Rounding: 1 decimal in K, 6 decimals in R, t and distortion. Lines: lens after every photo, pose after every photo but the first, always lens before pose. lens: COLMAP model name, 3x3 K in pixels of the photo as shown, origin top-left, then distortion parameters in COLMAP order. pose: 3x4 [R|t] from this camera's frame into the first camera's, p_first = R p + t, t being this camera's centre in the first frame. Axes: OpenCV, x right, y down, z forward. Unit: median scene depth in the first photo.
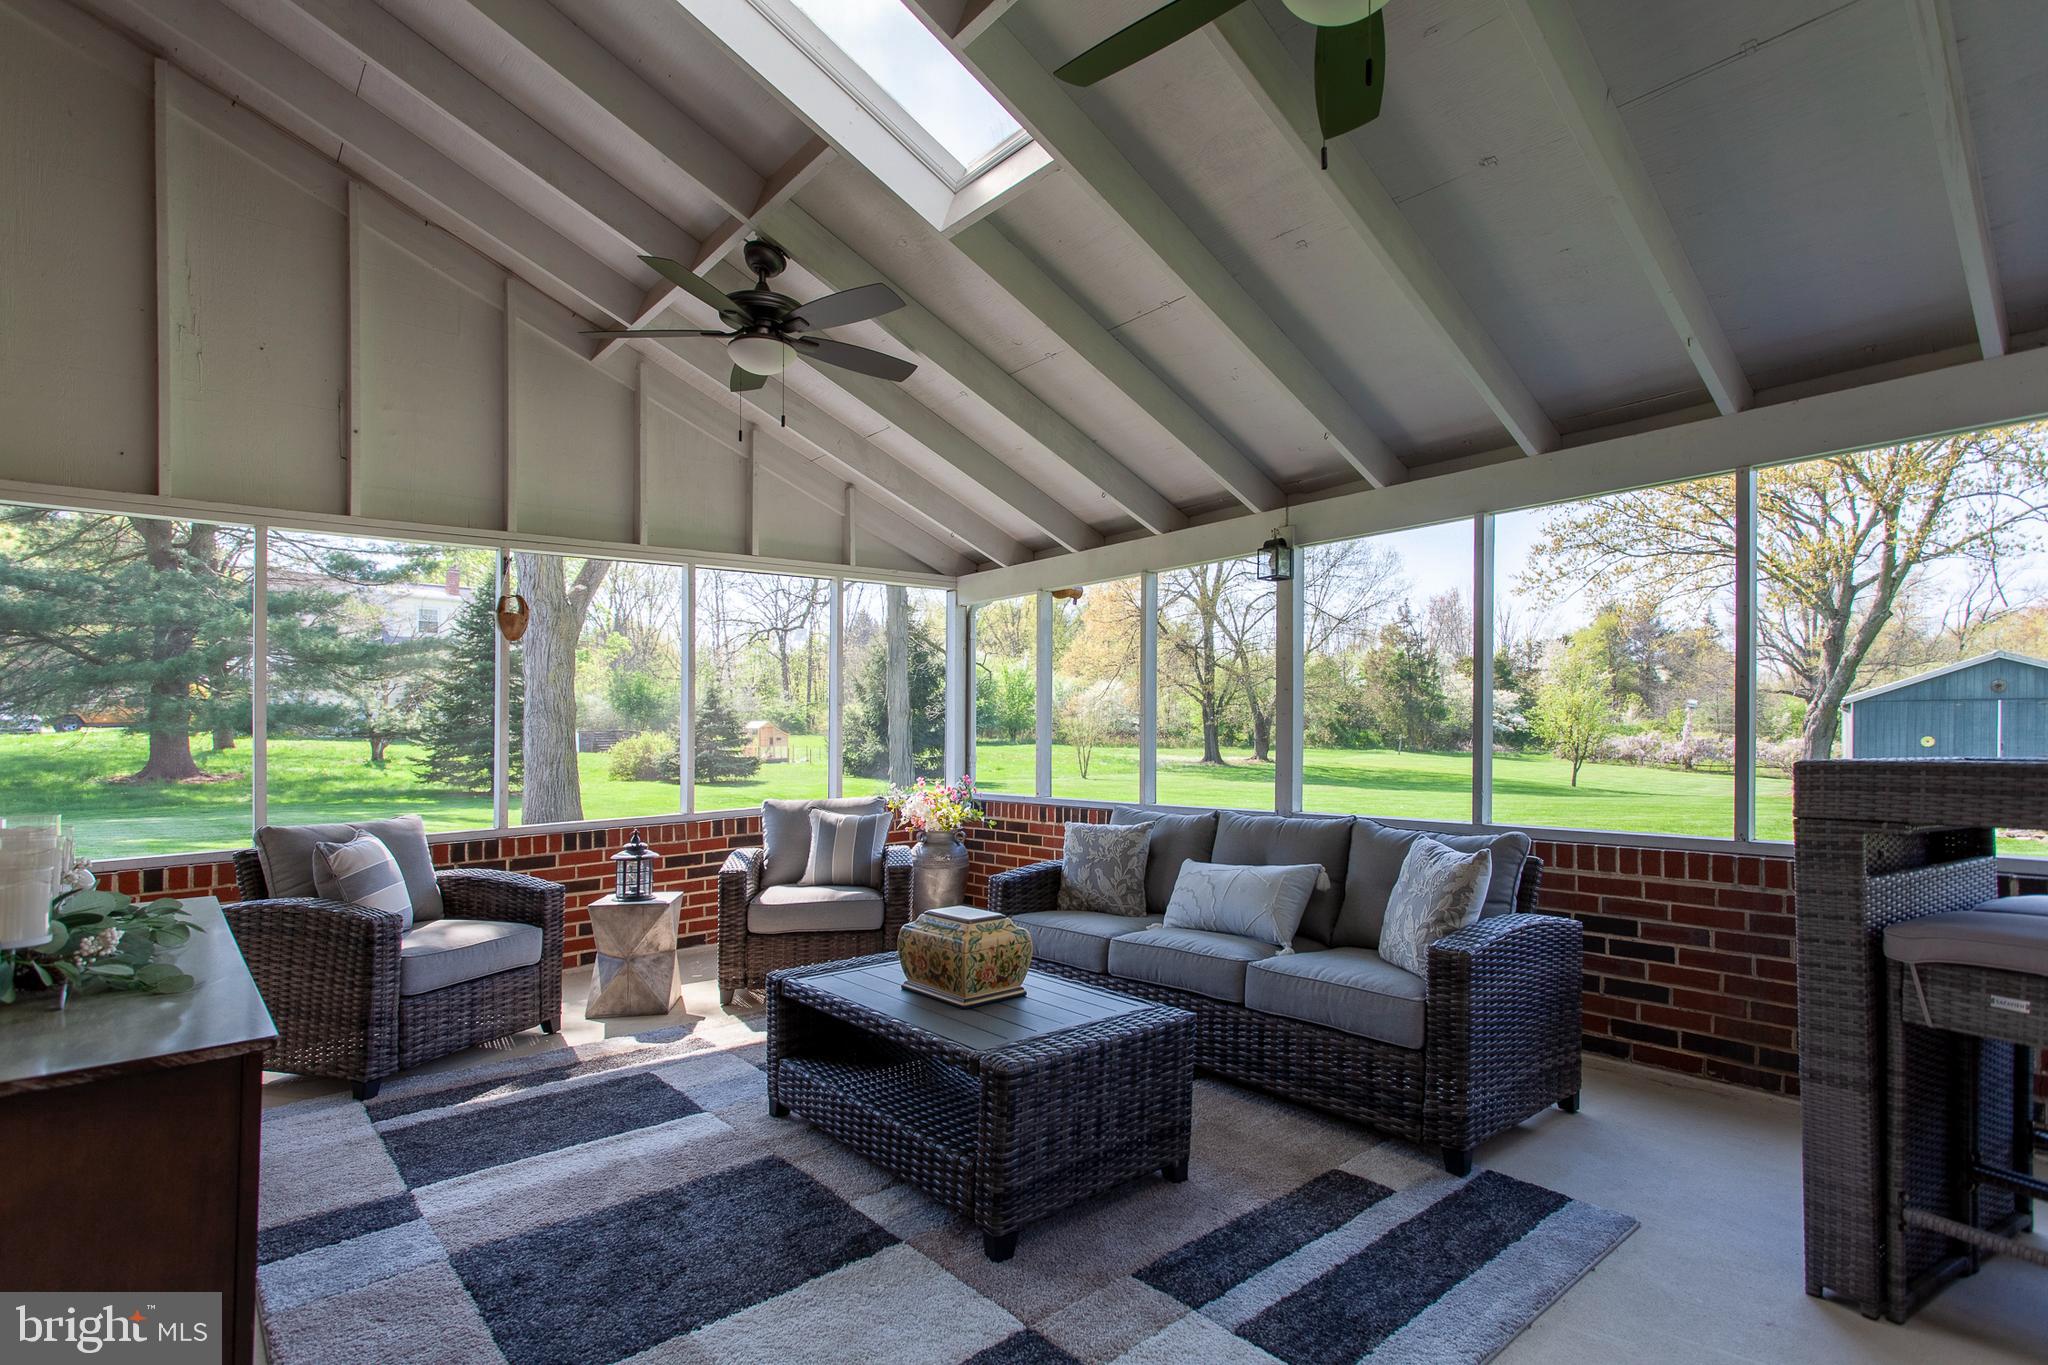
lens RADIAL K [[1020.0, 0, 1030.2], [0, 1020.0, 720.6], [0, 0, 1]] dist [0.002676, 0.000489]
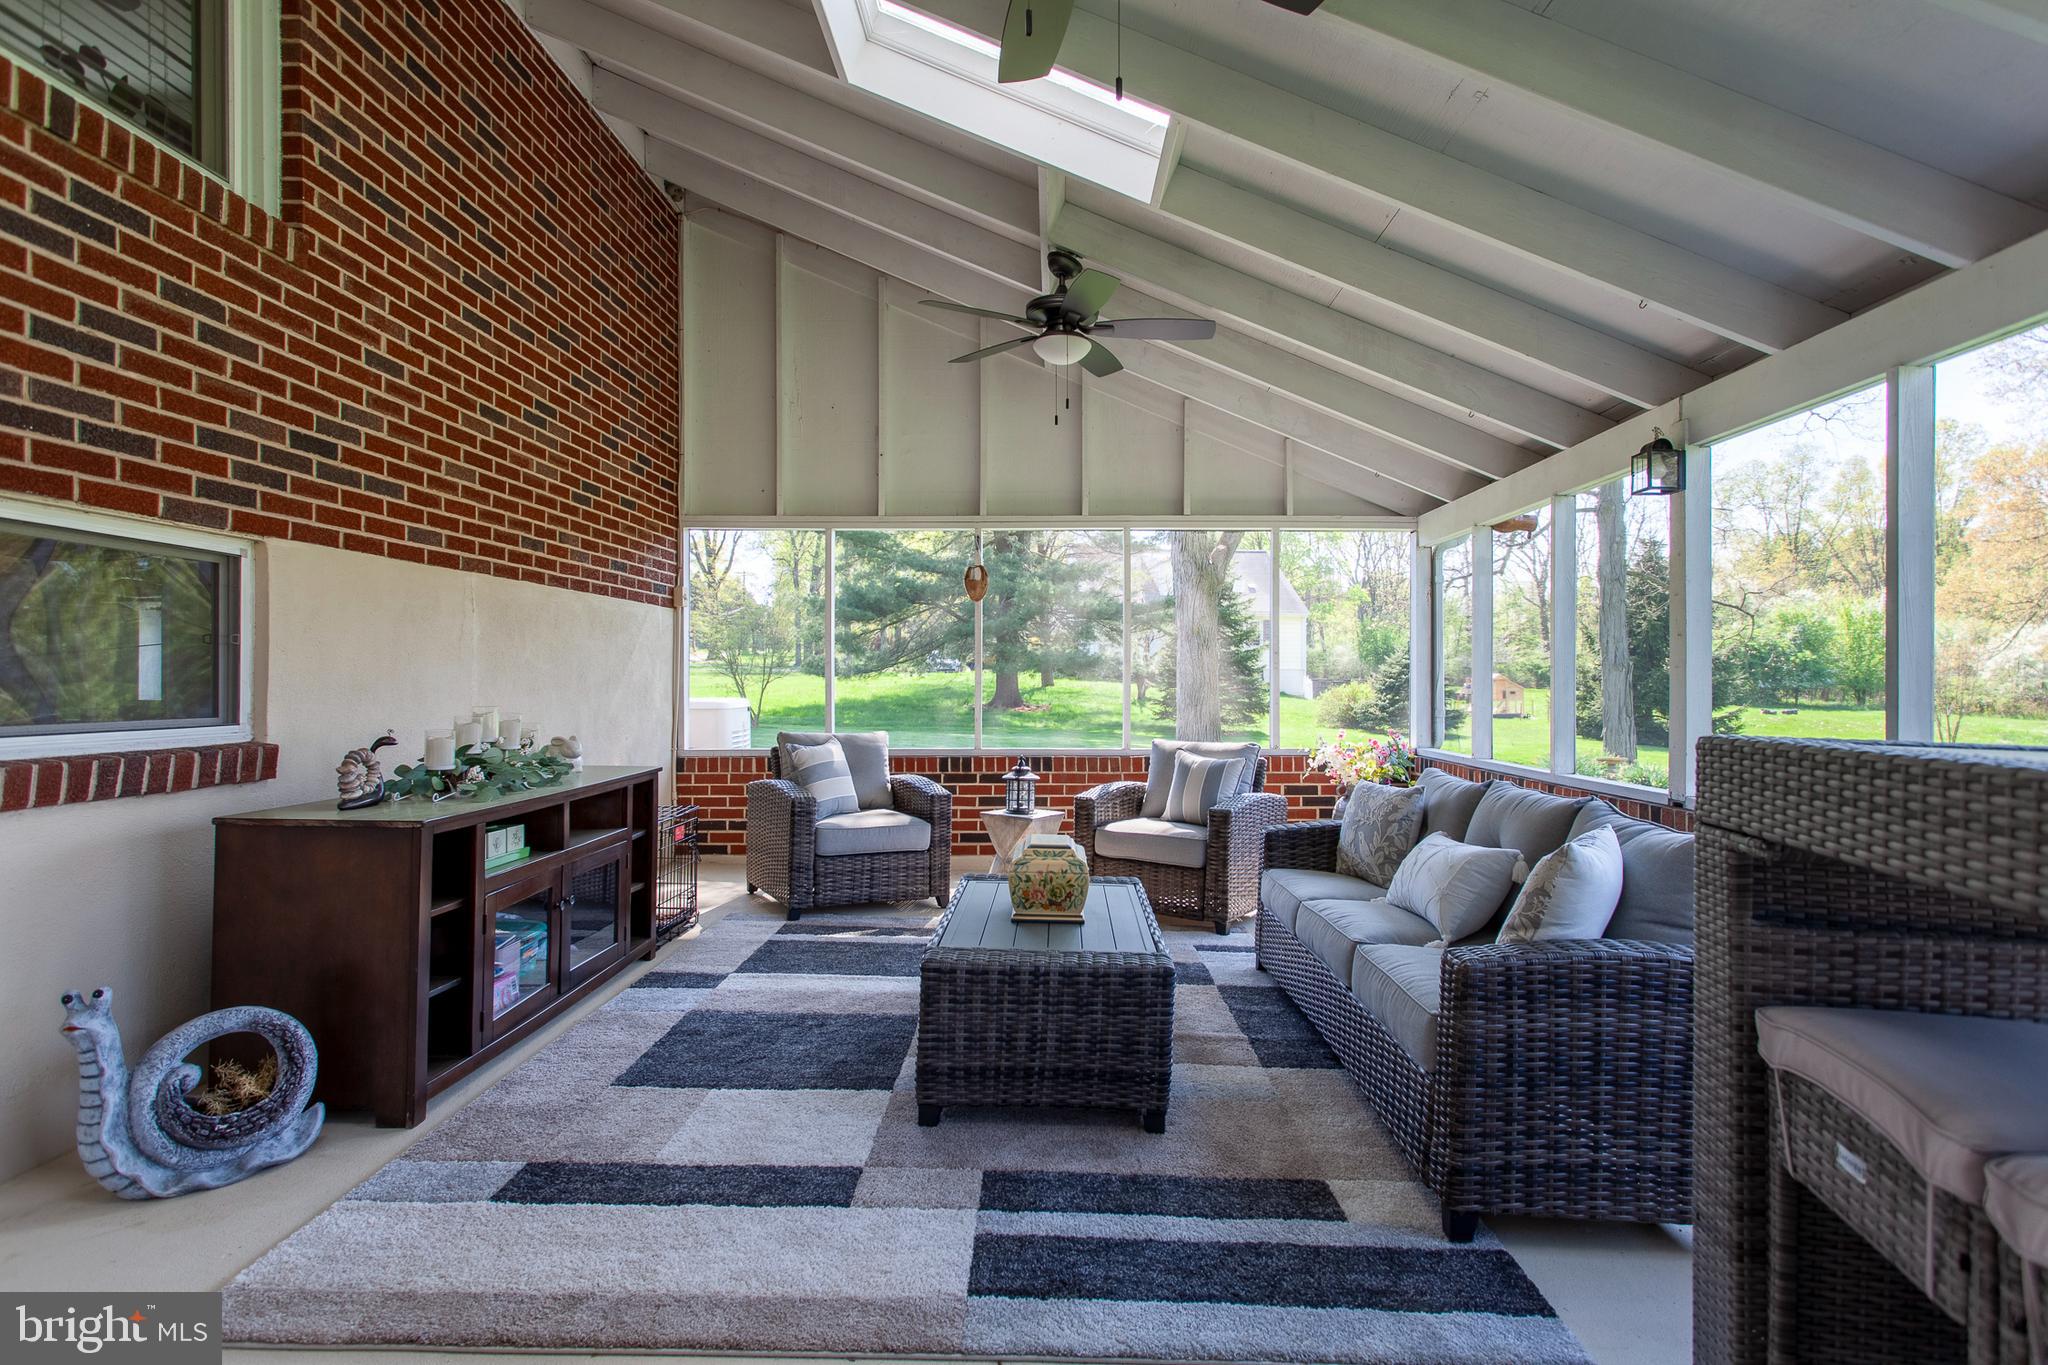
lens RADIAL K [[1023.9, 0, 1031.0], [0, 1023.9, 673.4], [0, 0, 1]] dist [0.002724, -0.000047]
pose [[0.738046, 0.017759, -0.674517, 0.444360], [-0.016437, 0.999830, 0.008339, -0.000489], [0.674550, 0.004932, 0.738213, 0.112187]]
